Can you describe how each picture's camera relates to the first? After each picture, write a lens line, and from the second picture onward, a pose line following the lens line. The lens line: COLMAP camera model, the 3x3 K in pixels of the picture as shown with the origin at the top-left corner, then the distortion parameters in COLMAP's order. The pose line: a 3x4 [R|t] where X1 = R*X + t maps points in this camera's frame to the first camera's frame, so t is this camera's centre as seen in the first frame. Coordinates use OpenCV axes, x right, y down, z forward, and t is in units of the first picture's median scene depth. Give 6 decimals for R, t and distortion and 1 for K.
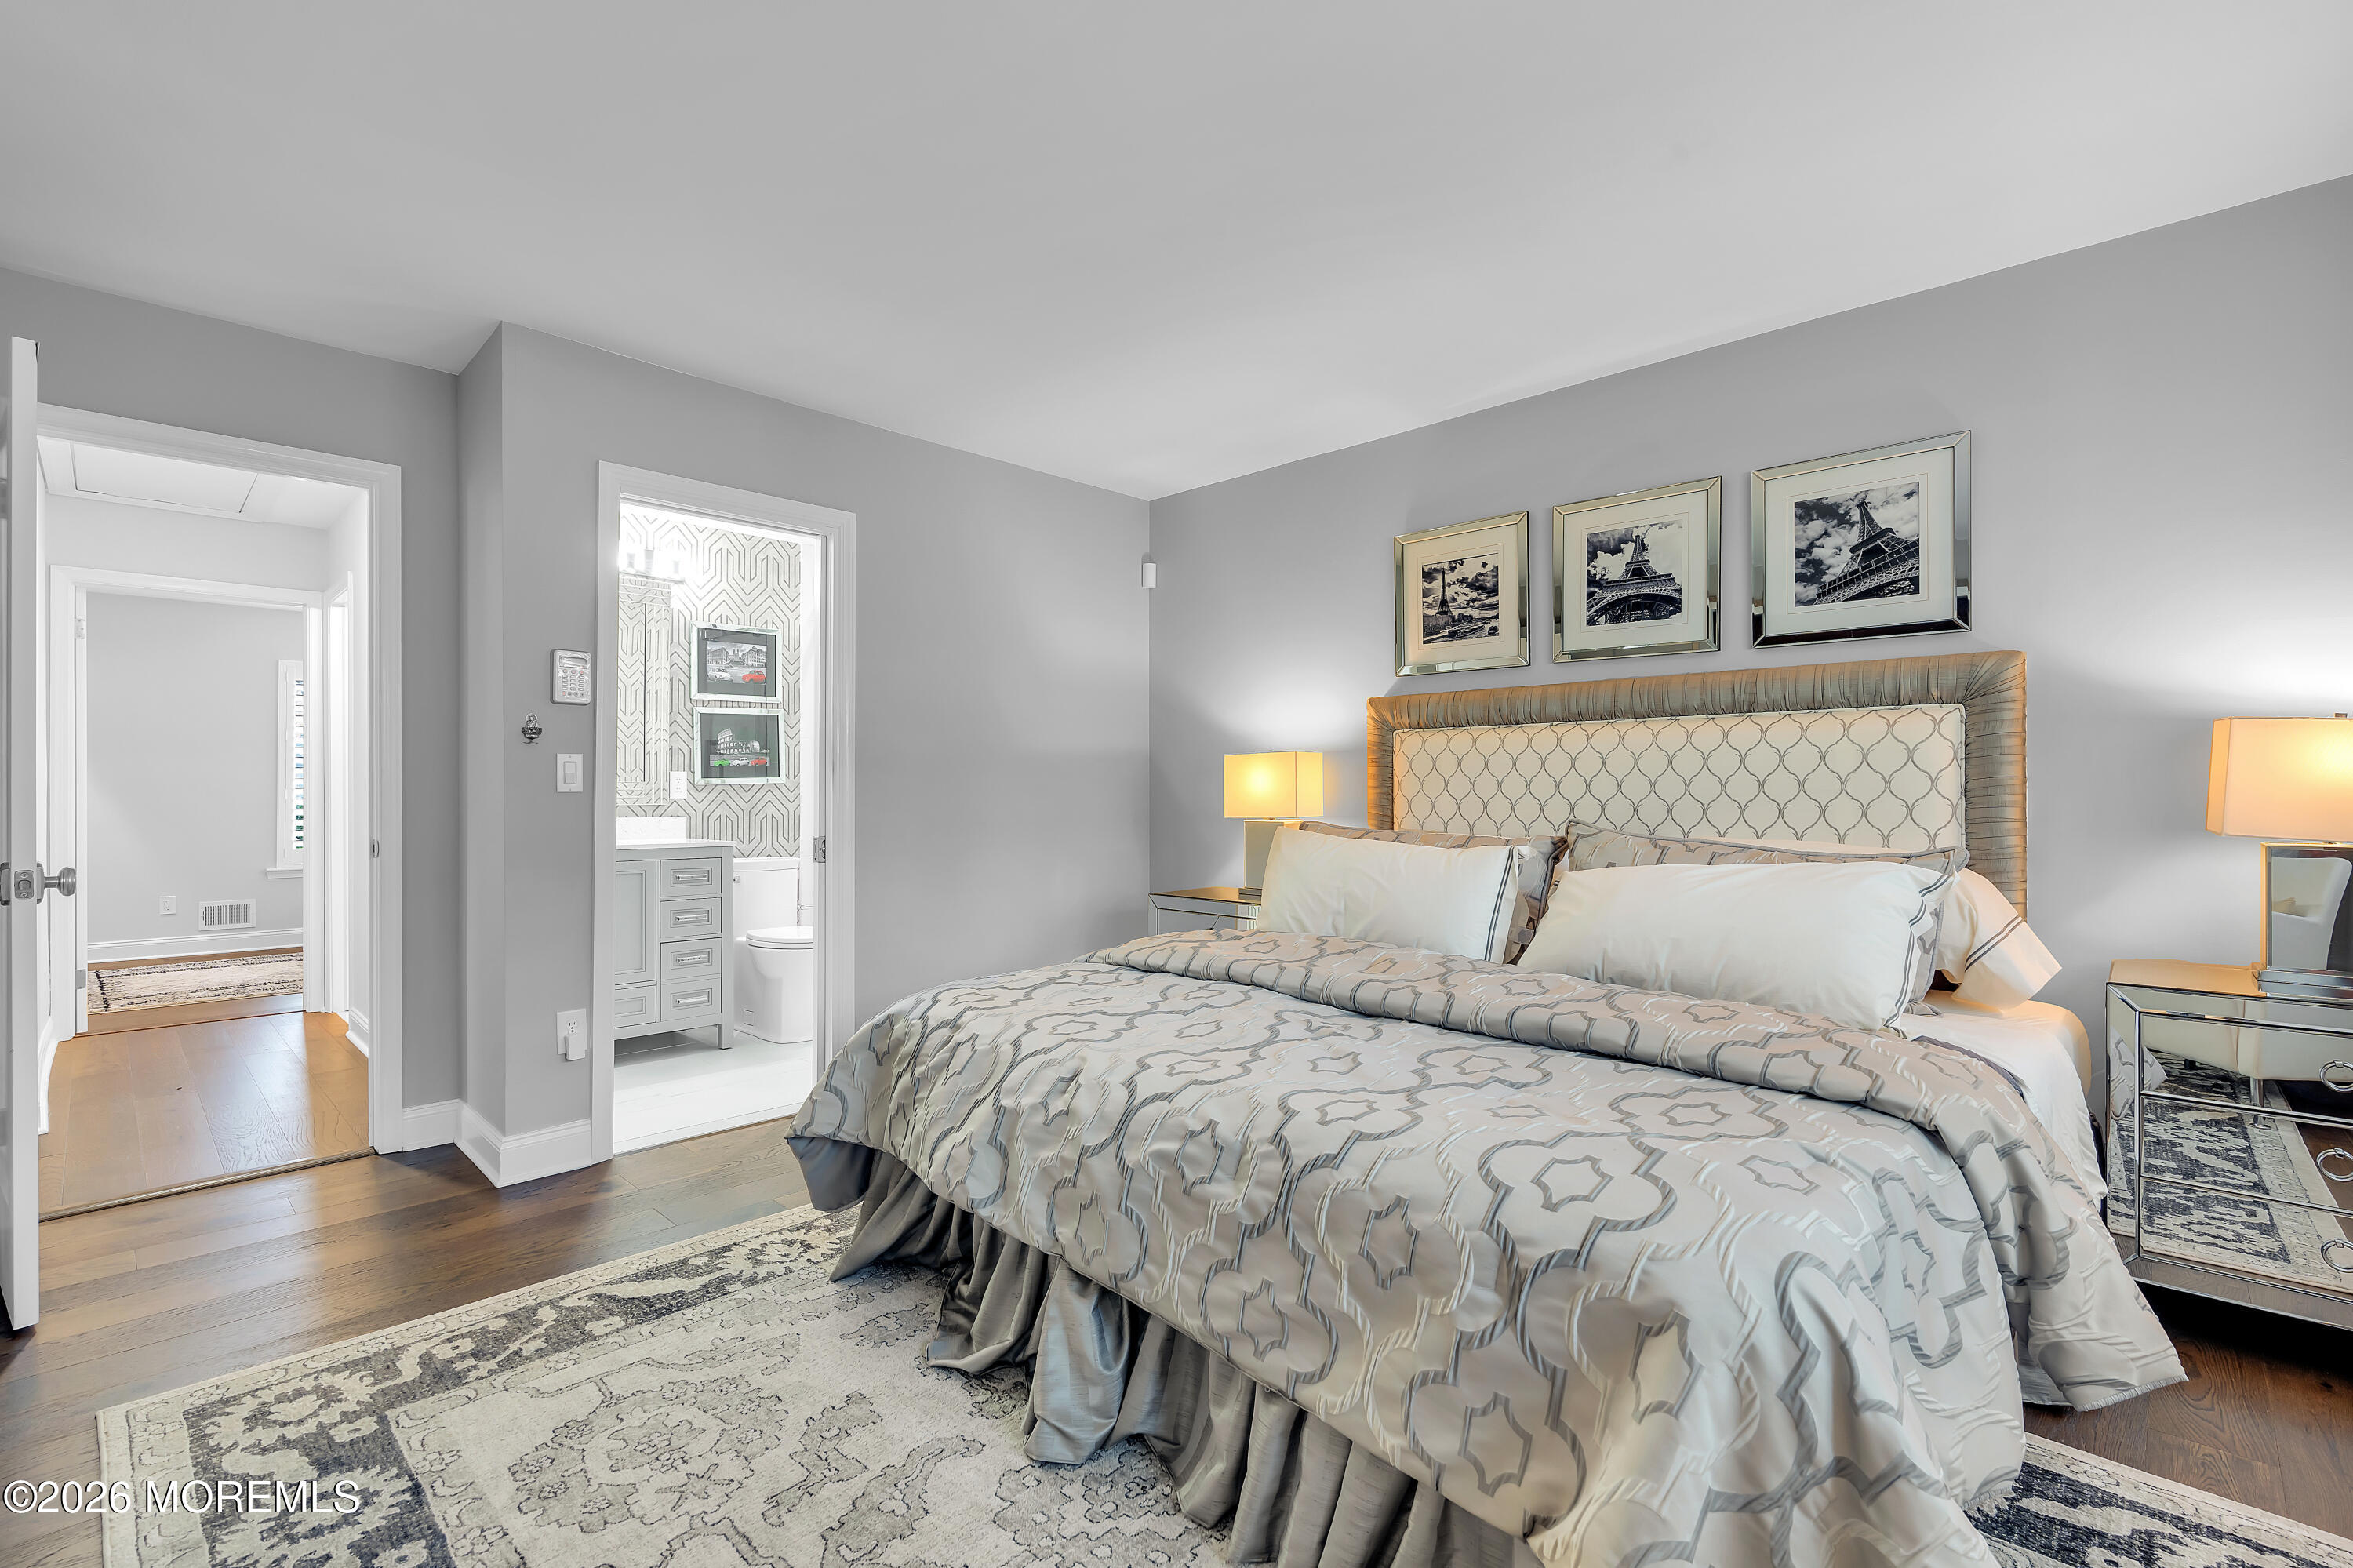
lens RADIAL K [[1065.5, 0, 1183.0], [0, 1065.5, 792.7], [0, 0, 1]] dist [-0.004836, 0.003861]
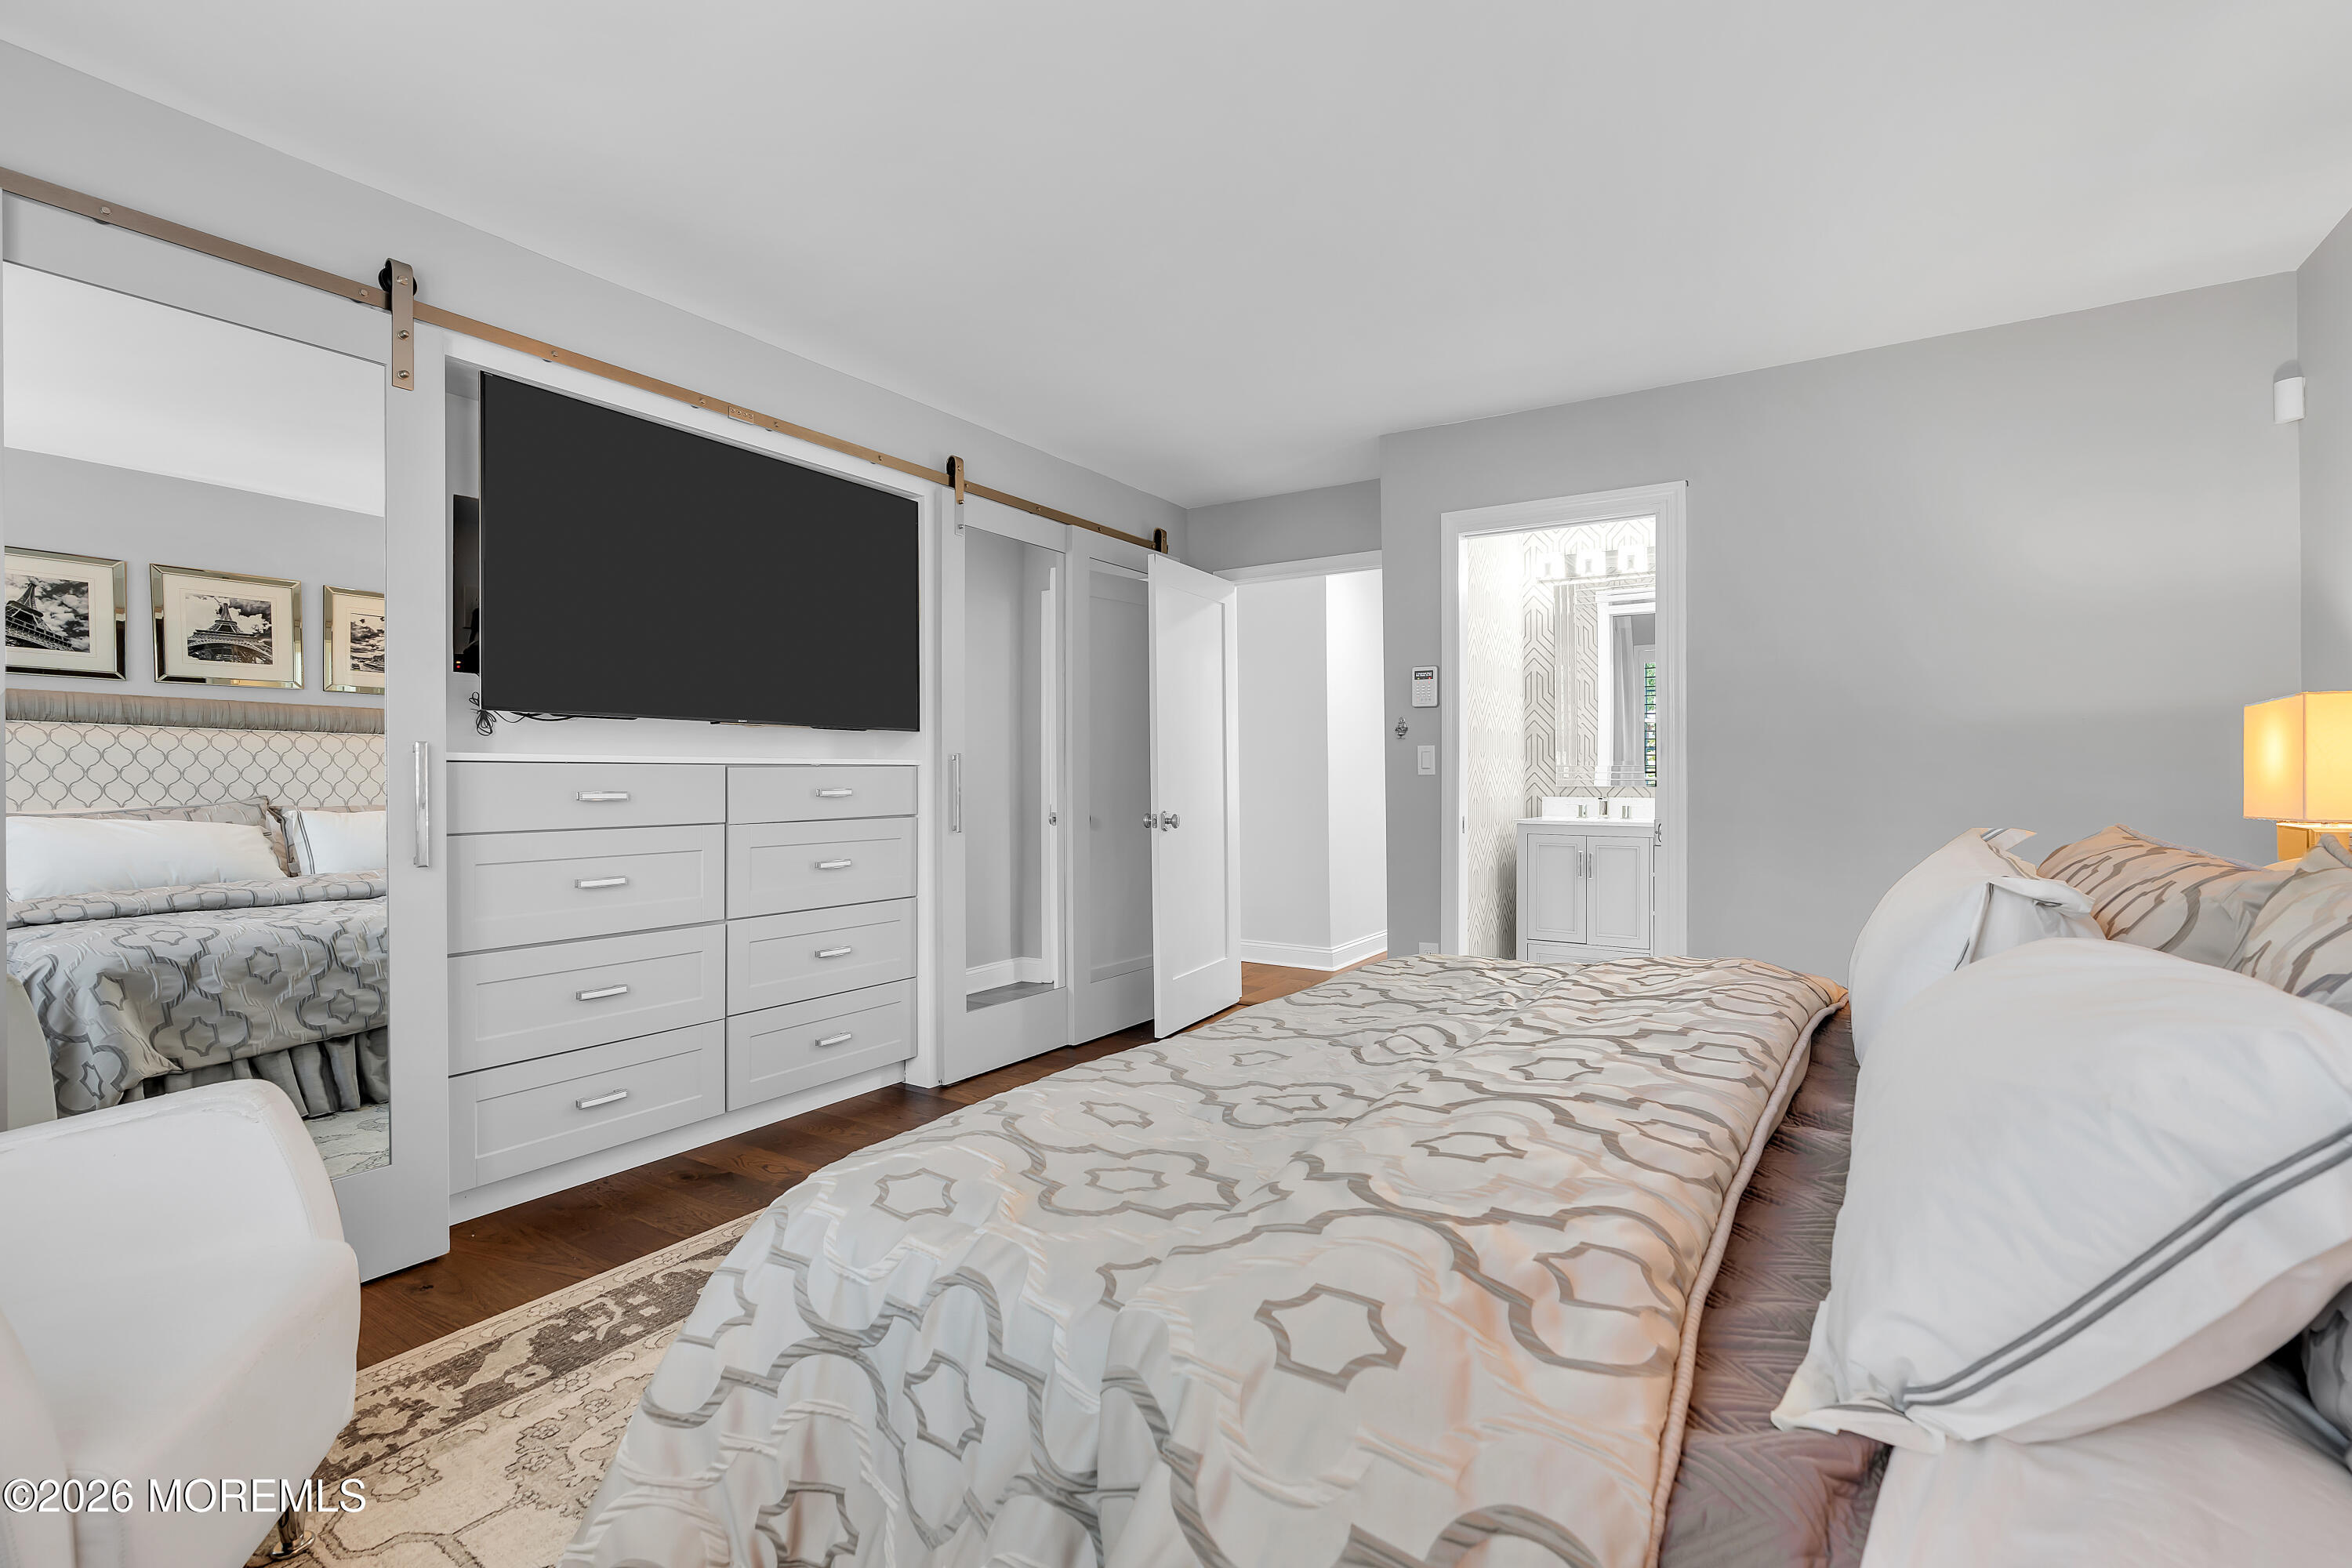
lens RADIAL K [[1054.1, 0, 1178.8], [0, 1054.1, 779.1], [0, 0, 1]] dist [-0.005504, 0.001124]
pose [[0.200766, -0.000349, -0.979639, 0.559509], [0.002838, 0.999996, 0.000226, 0.003020], [0.979635, -0.002825, 0.200766, 0.395950]]
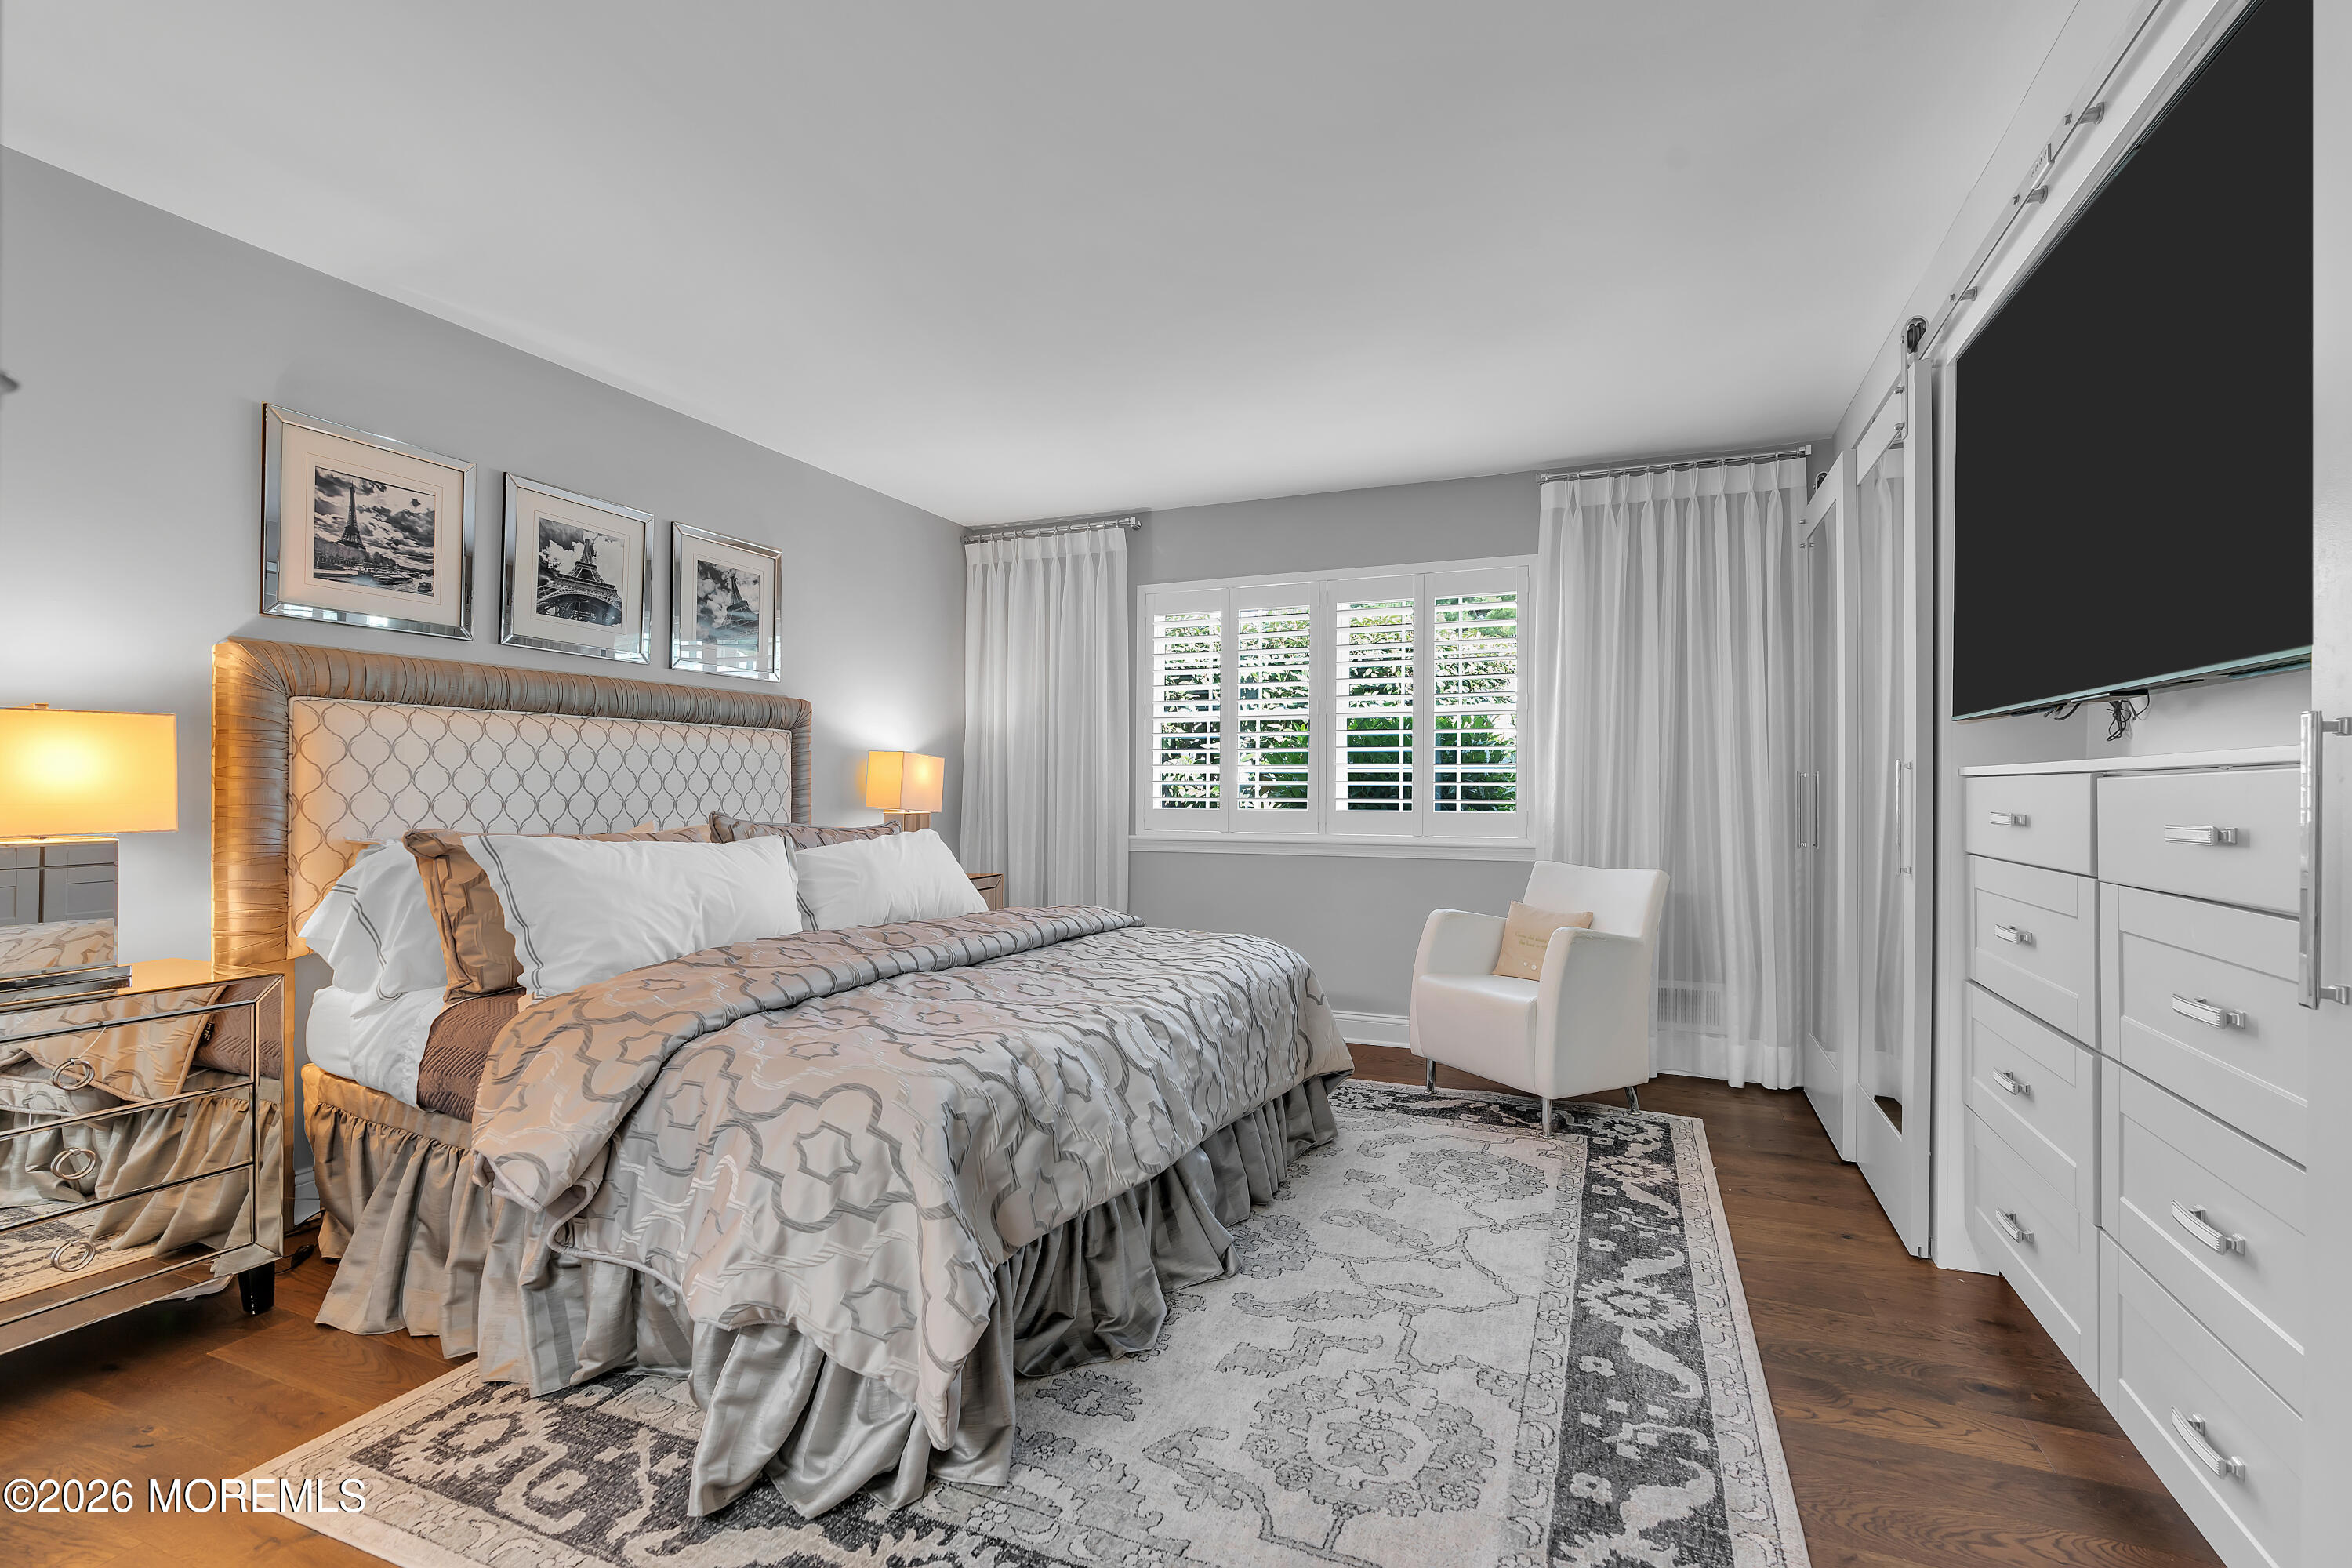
lens RADIAL K [[1065.0, 0, 1182.5], [0, 1065.0, 792.7], [0, 0, 1]] dist [-0.004836, 0.003861]
pose [[-0.363528, -0.005741, 0.931566, -0.697643], [-0.001612, 0.999983, 0.005533, -0.001729], [-0.931582, 0.000510, -0.363531, 0.781796]]
